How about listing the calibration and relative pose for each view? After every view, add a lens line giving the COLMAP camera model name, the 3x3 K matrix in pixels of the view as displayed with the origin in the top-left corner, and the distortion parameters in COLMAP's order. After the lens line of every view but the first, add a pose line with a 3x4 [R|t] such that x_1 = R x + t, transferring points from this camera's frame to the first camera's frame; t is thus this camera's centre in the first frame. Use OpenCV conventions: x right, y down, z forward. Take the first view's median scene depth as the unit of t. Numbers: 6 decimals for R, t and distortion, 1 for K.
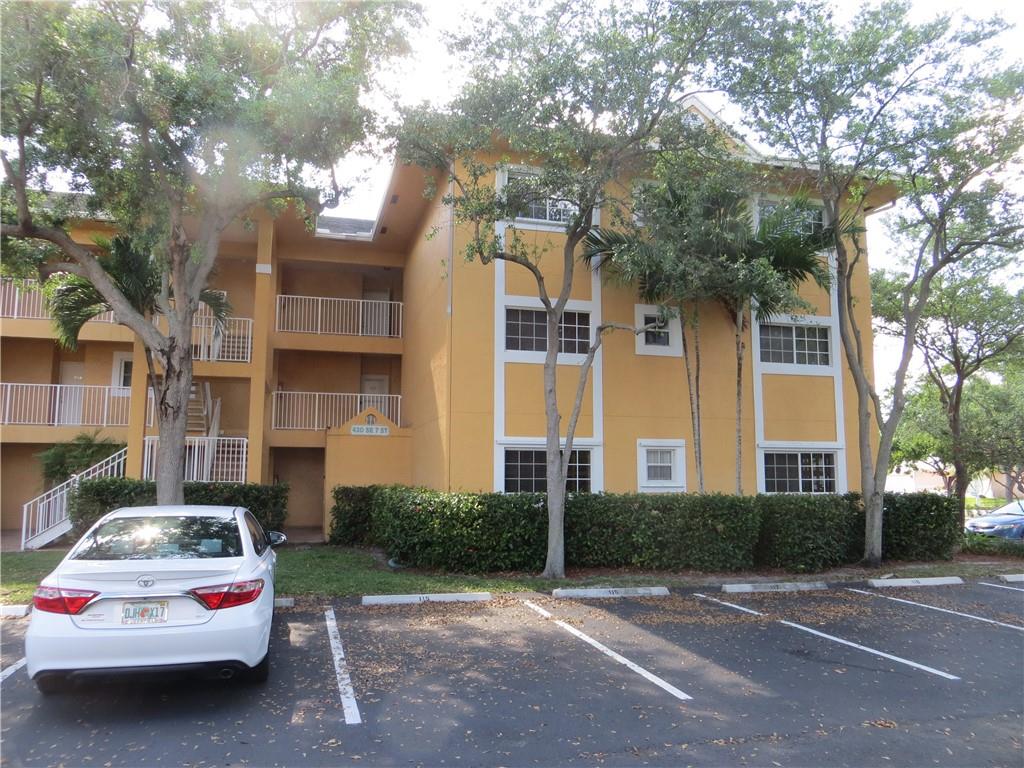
lens RADIAL K [[769.5, 0, 510.0], [0, 769.5, 386.7], [0, 0, 1]] dist [-0.013518, -0.000623]
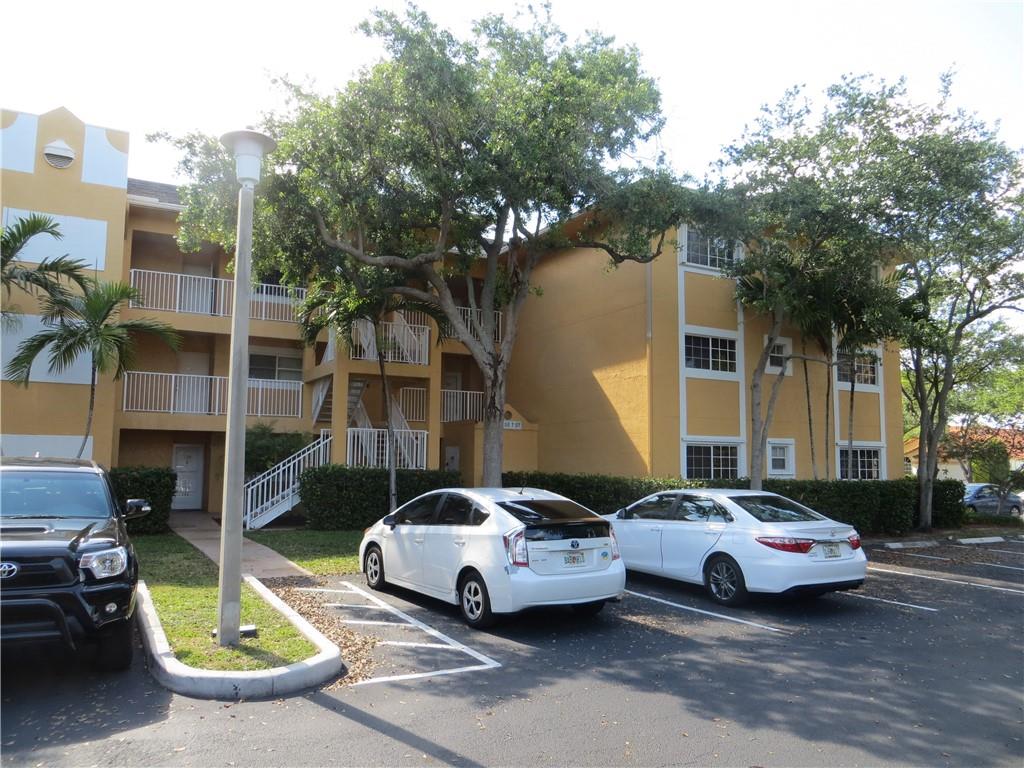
lens RADIAL K [[760.4, 0, 513.8], [0, 760.4, 385.8], [0, 0, 1]] dist [0.003067, -0.000212]
pose [[0.969140, 0.032598, 0.244346, -0.456181], [-0.036254, 0.999288, 0.010476, -0.015271], [-0.243831, -0.019011, 0.969631, -0.122433]]
